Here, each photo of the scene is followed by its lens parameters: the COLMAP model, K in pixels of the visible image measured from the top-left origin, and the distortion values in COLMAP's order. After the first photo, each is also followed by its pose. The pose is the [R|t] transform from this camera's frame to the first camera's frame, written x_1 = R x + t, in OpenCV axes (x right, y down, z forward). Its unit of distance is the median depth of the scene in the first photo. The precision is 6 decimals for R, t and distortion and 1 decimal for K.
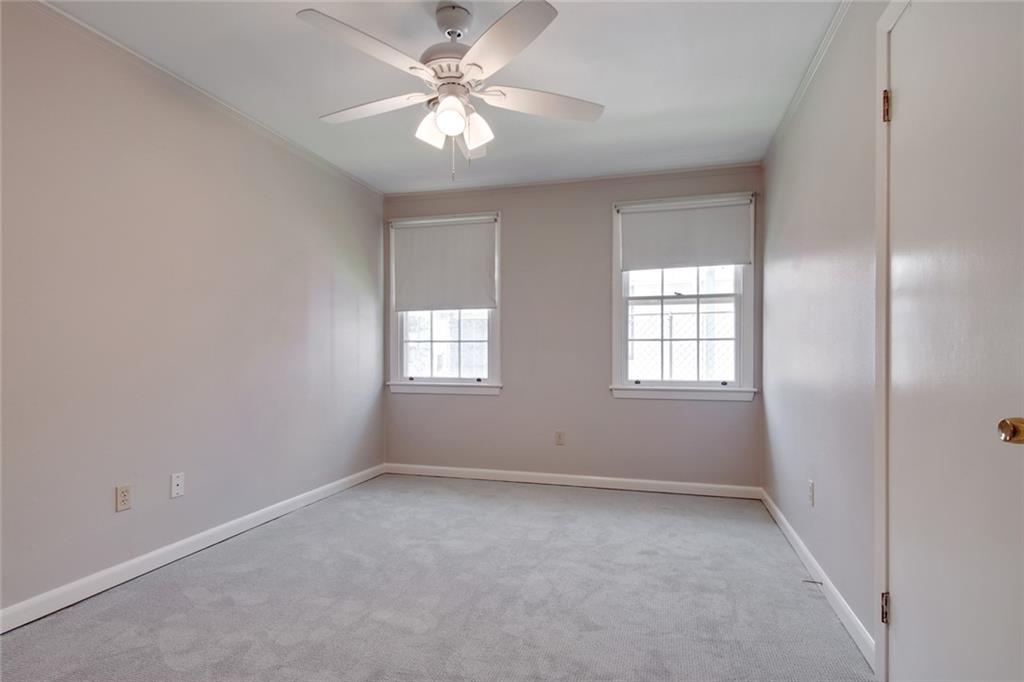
lens RADIAL K [[537.3, 0, 504.9], [0, 537.3, 362.4], [0, 0, 1]] dist [0.001232, -0.000001]
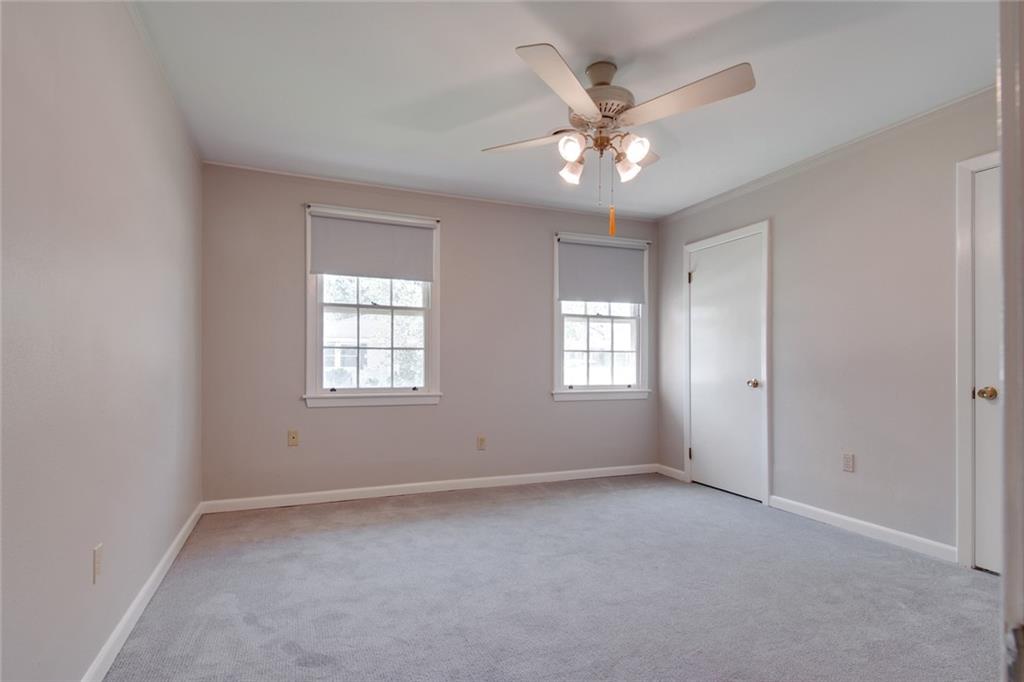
lens RADIAL K [[537.3, 0, 504.9], [0, 537.3, 362.4], [0, 0, 1]] dist [0.001232, -0.000001]
pose [[0.764695, 0.005920, 0.644365, -0.612596], [0.003263, 0.999909, -0.013059, -0.002196], [-0.644384, 0.012089, 0.764607, 0.196454]]
